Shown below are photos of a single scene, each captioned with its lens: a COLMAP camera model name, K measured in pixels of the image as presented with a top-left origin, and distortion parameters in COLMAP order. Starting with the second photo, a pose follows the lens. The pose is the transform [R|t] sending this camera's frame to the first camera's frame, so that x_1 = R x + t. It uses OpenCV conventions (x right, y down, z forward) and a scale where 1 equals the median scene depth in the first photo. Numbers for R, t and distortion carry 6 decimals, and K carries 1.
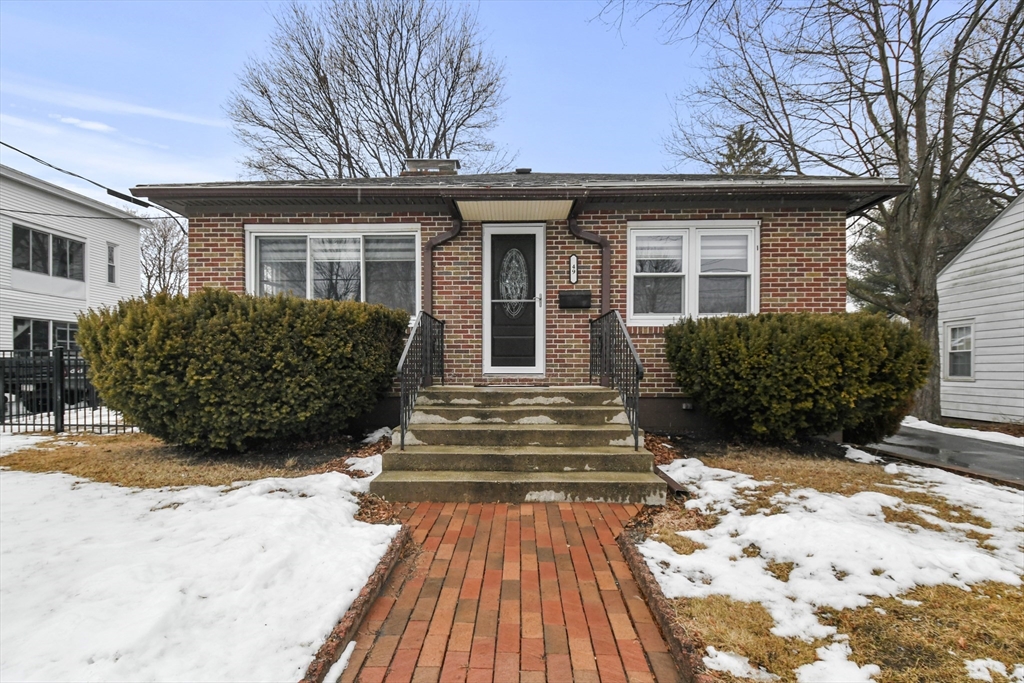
lens RADIAL K [[448.2, 0, 504.6], [0, 448.2, 373.6], [0, 0, 1]] dist [0.001341, -0.000457]
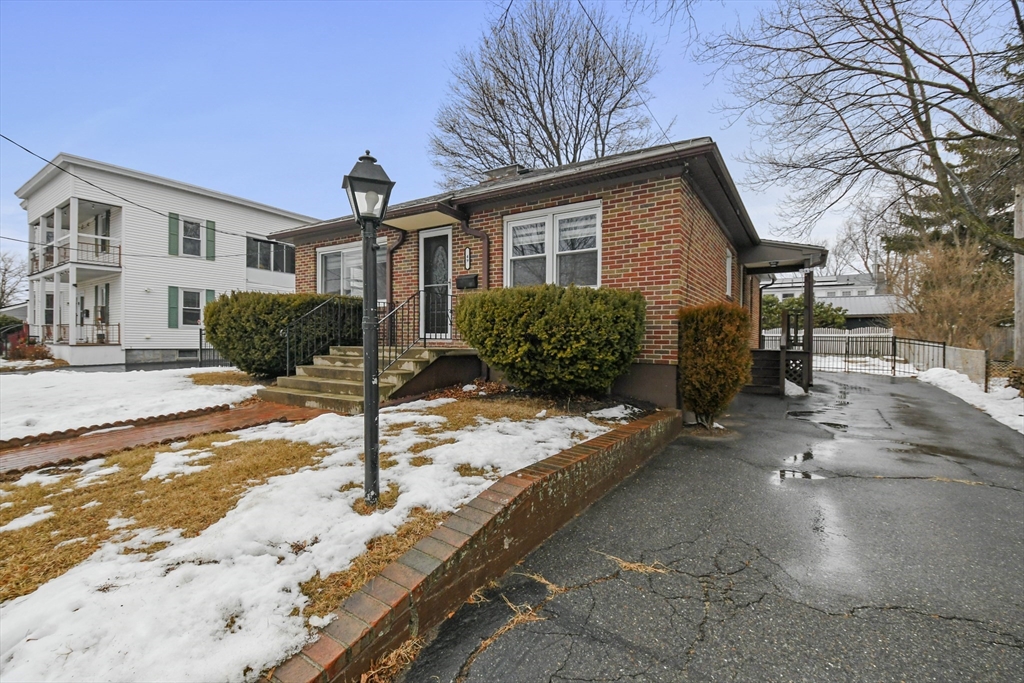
lens RADIAL K [[446.8, 0, 508.7], [0, 446.8, 343.1], [0, 0, 1]] dist [0.014843, -0.011365]
pose [[0.848508, 0.014378, -0.528987, 0.938453], [-0.020671, 0.999768, -0.005983, 0.018549], [0.528779, 0.016011, 0.848609, -0.037497]]
